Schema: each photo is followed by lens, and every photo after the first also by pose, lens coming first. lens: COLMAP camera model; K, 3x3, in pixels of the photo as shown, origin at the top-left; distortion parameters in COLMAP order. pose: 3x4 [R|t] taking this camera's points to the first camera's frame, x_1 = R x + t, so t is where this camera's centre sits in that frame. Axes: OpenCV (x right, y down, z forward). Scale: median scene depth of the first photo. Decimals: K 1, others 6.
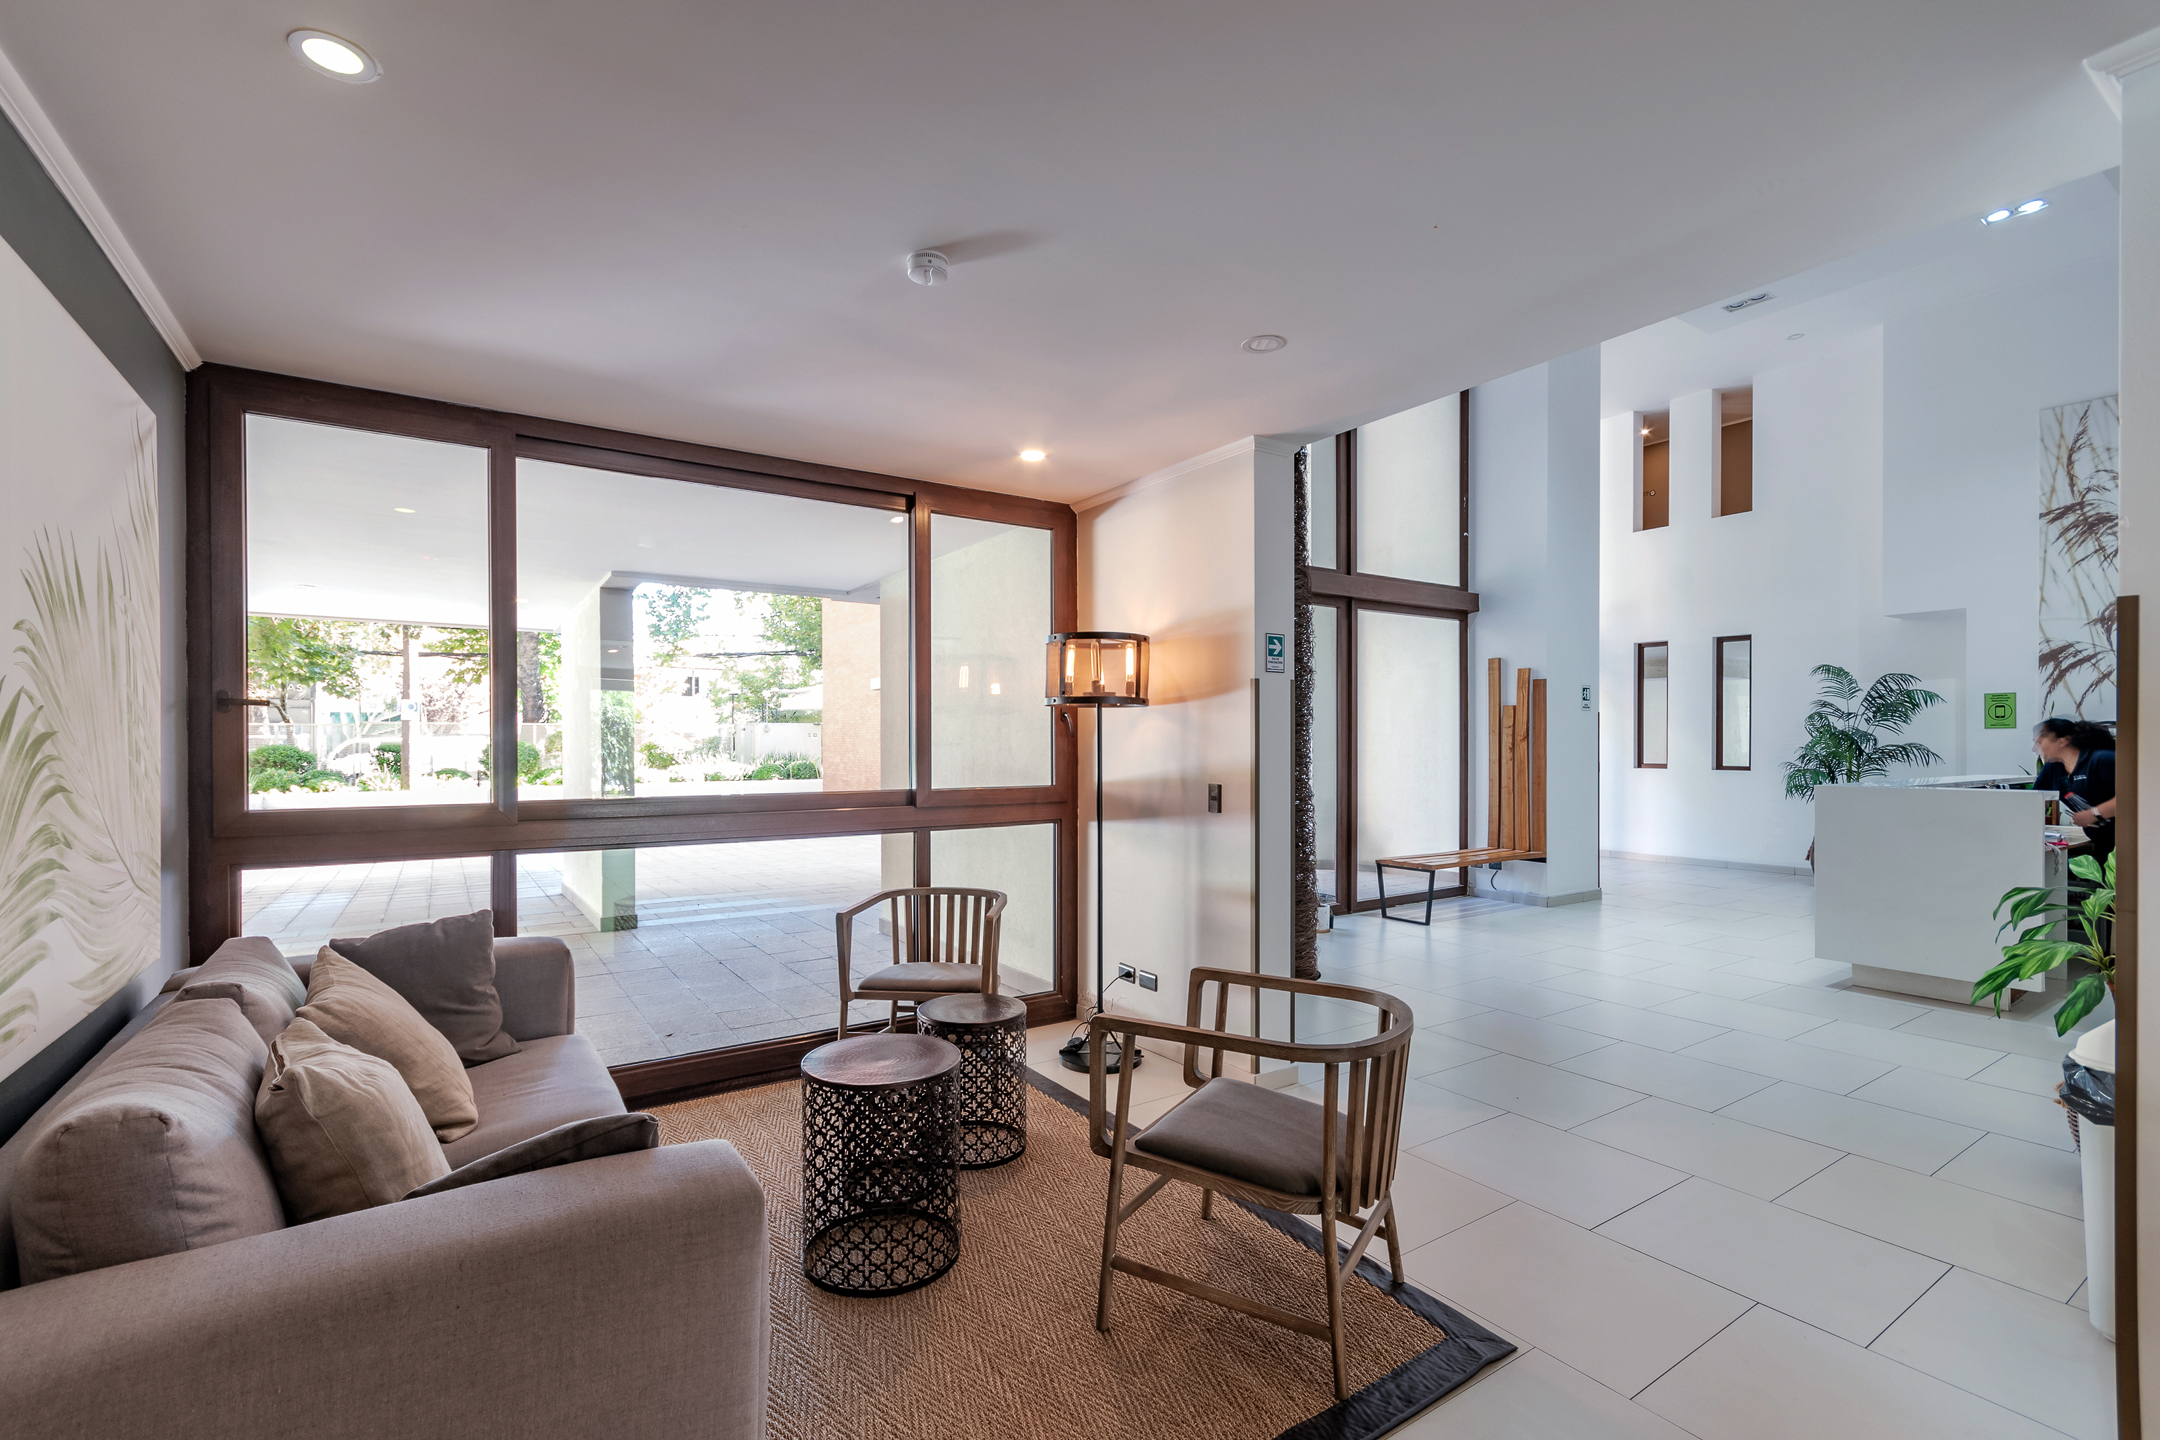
lens RADIAL K [[968.4, 0, 1059.5], [0, 968.4, 753.7], [0, 0, 1]] dist [0.000840, -0.000345]
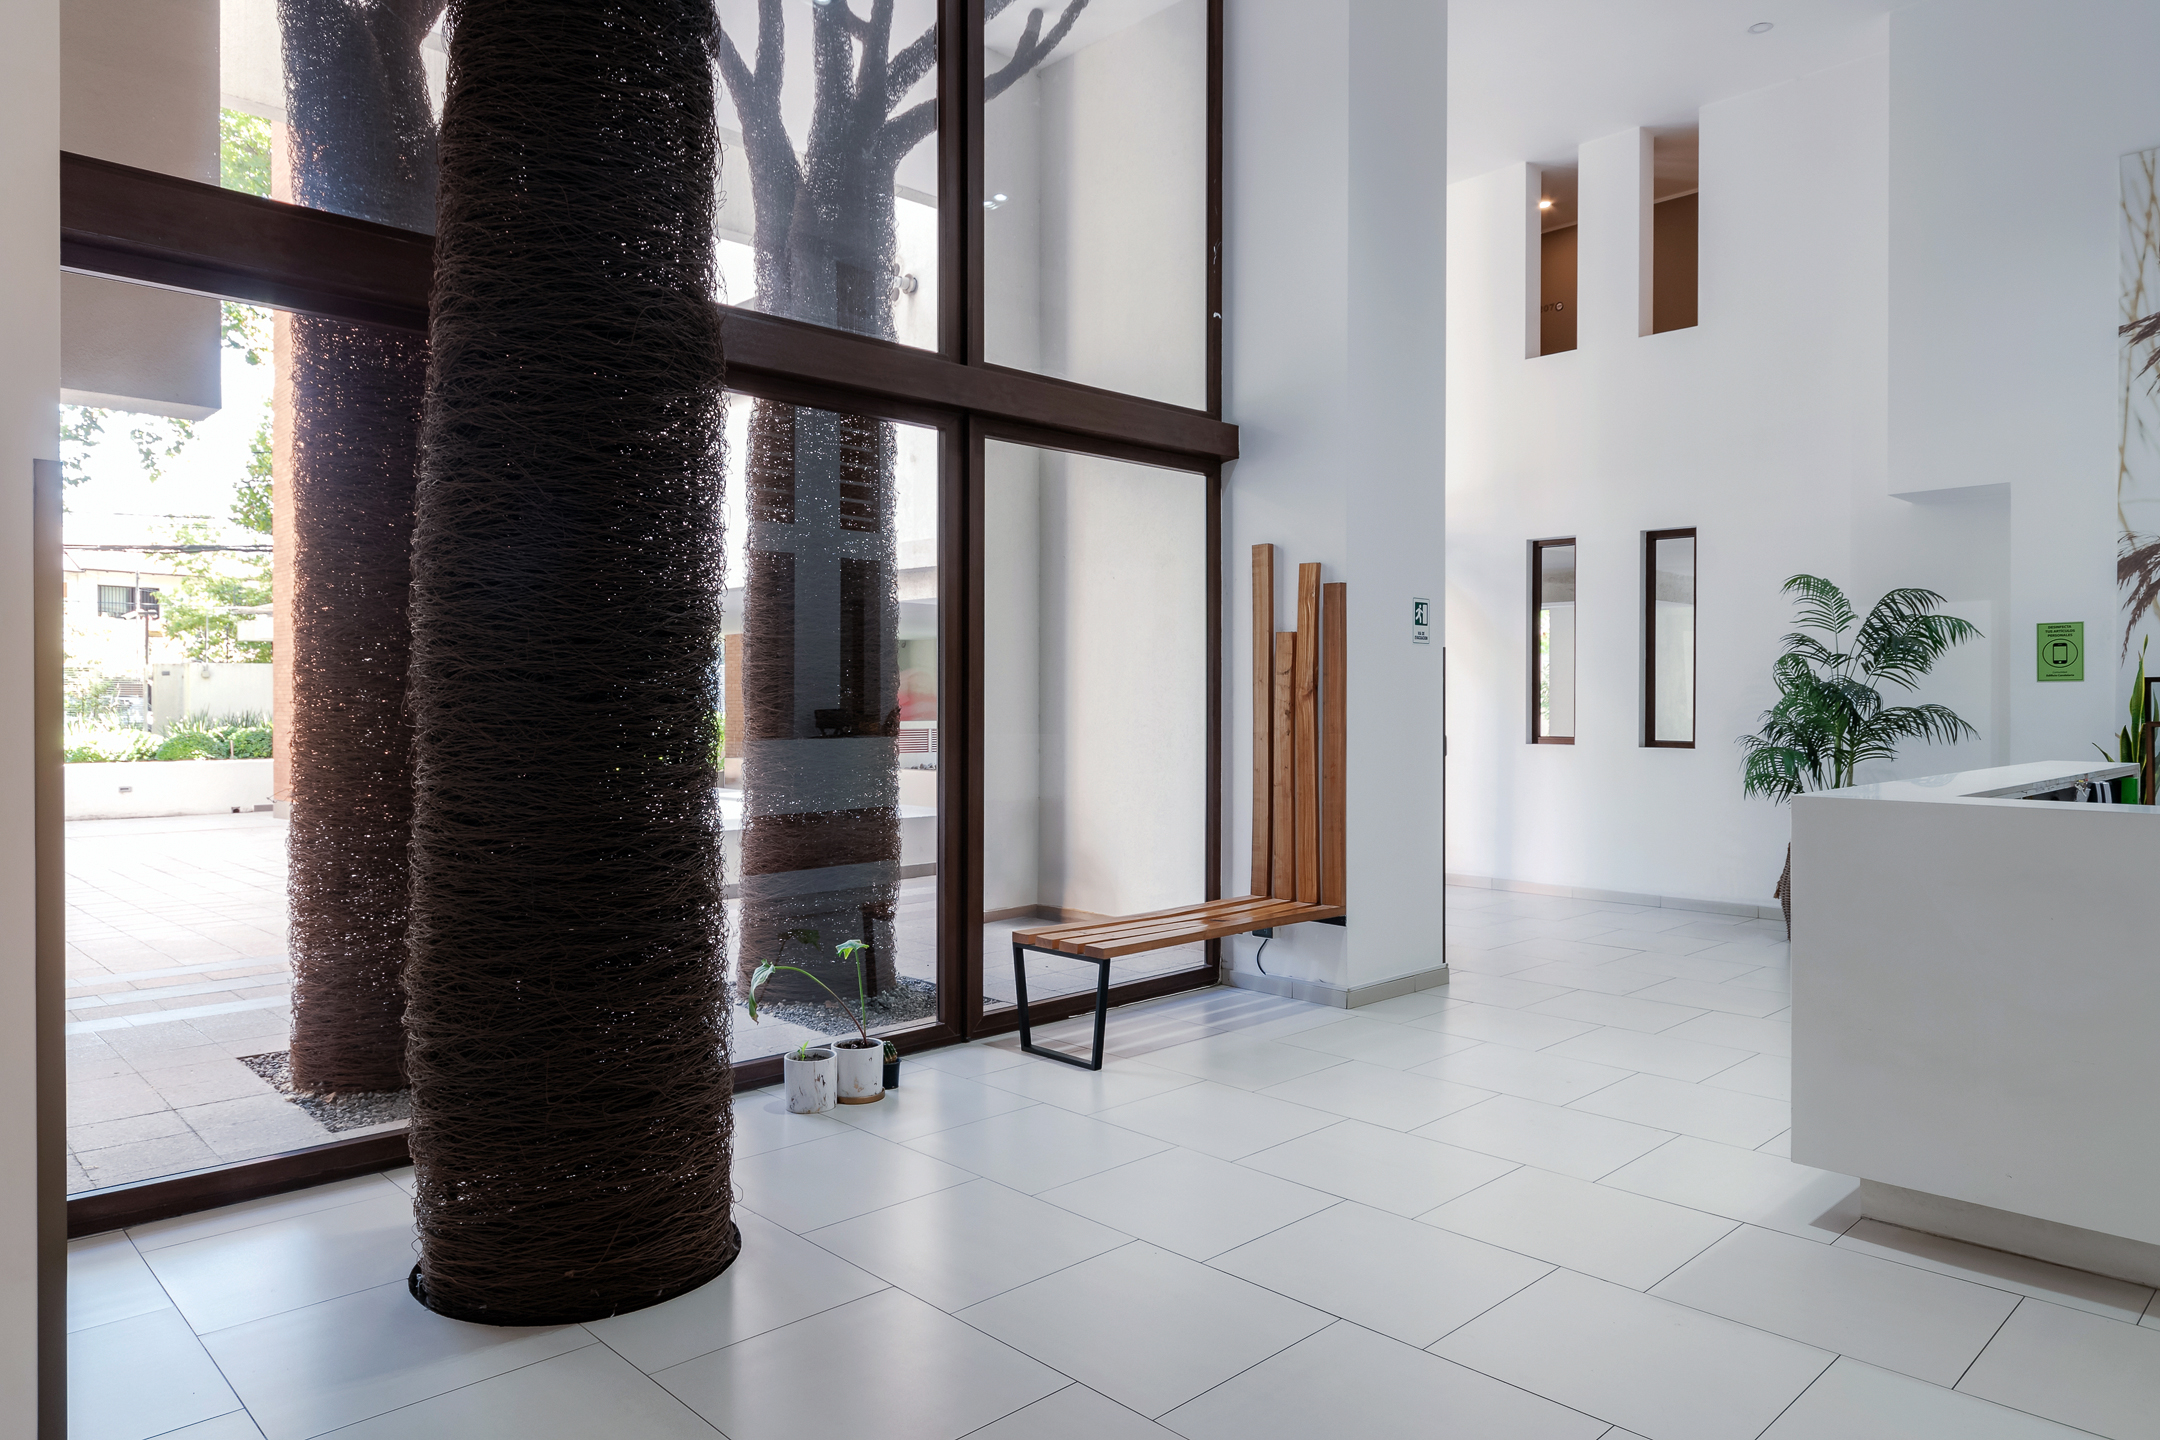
lens RADIAL K [[1361.0, 0, 1082.1], [0, 1361.0, 713.3], [0, 0, 1]] dist [-0.004001, 0.007777]
pose [[0.982560, 0.002389, 0.185930, 0.205324], [-0.002019, 0.999996, -0.002181, -0.002815], [-0.185935, 0.001767, 0.982561, 0.269215]]
